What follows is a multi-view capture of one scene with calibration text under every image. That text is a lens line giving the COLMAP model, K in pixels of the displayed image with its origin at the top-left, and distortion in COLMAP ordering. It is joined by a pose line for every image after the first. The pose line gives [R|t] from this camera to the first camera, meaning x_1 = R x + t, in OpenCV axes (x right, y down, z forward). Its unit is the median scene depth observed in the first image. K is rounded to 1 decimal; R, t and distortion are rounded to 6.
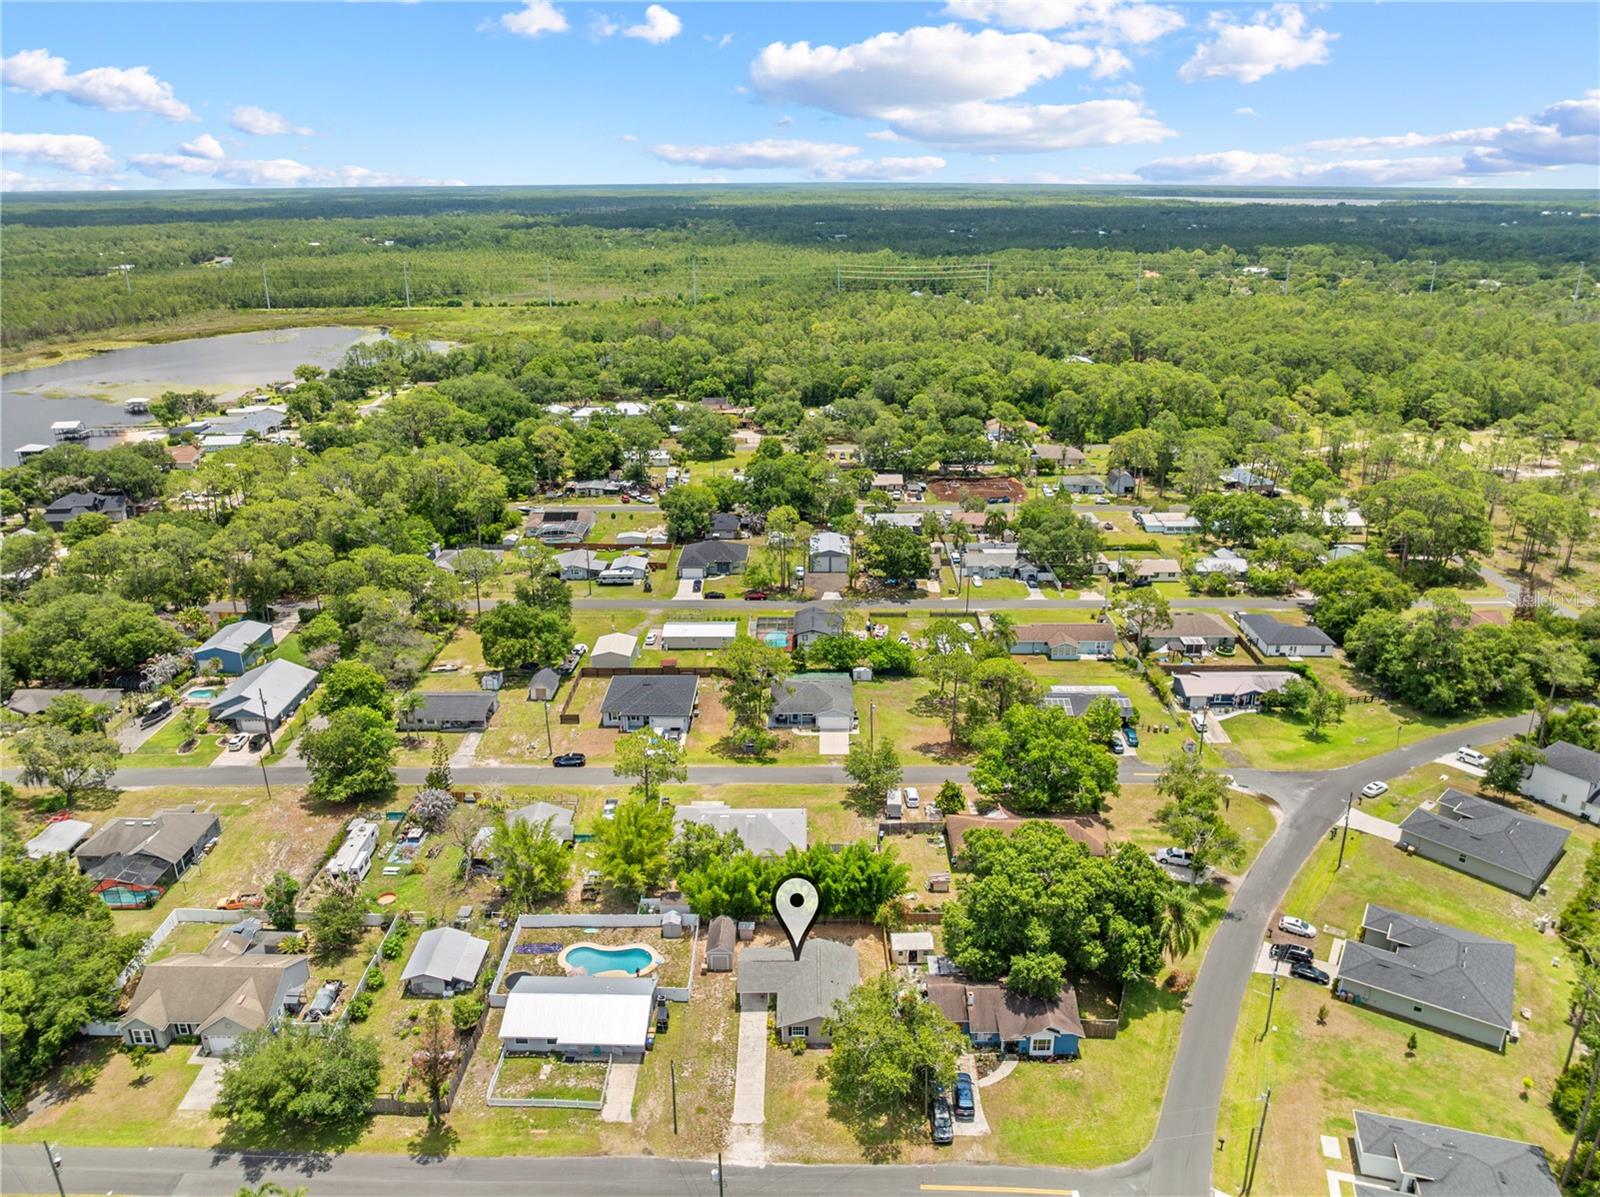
lens RADIAL K [[1124.5, 0, 806.7], [0, 1124.5, 604.5], [0, 0, 1]] dist [-0.038527, -0.006370]
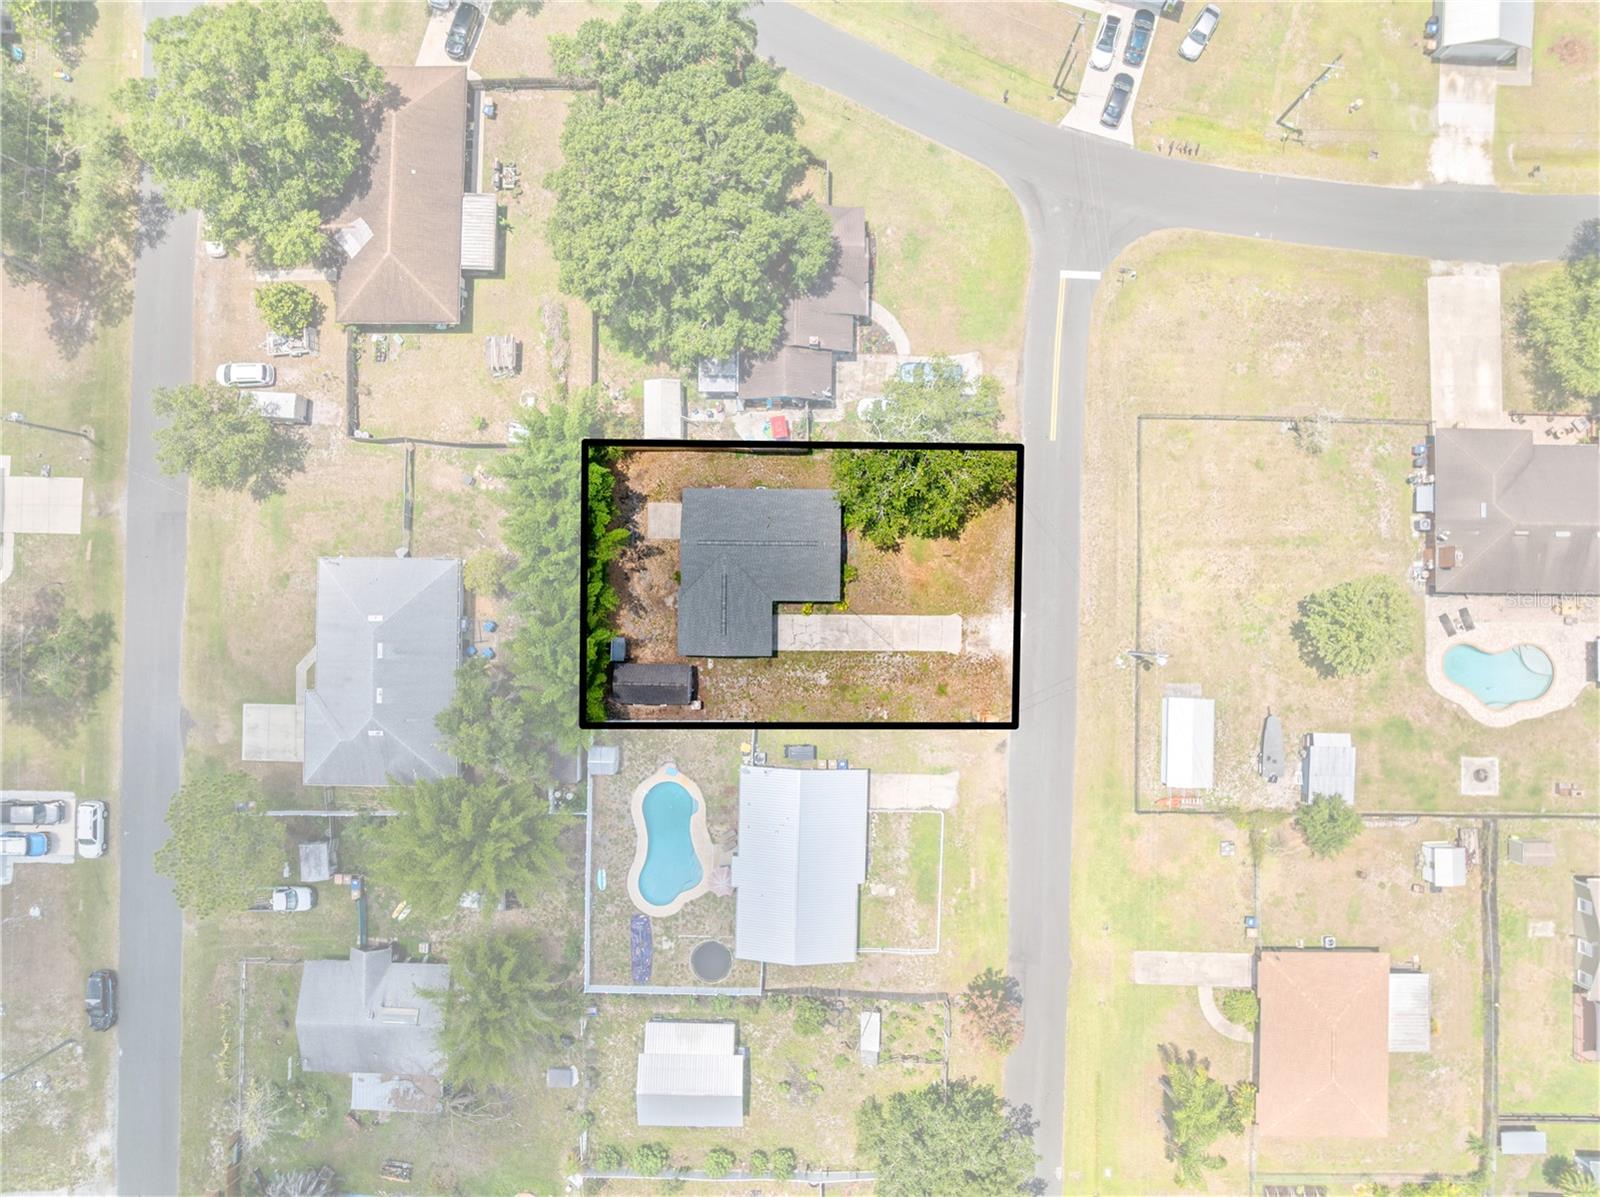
lens RADIAL K [[1125.5, 0, 811.9], [0, 1125.5, 600.1], [0, 0, 1]] dist [-0.033213, -0.000686]
pose [[0.008459, -0.999595, 0.027183, -0.046209], [0.373936, 0.028374, 0.927021, -0.334879], [-0.927416, 0.002323, 0.374024, 0.704968]]
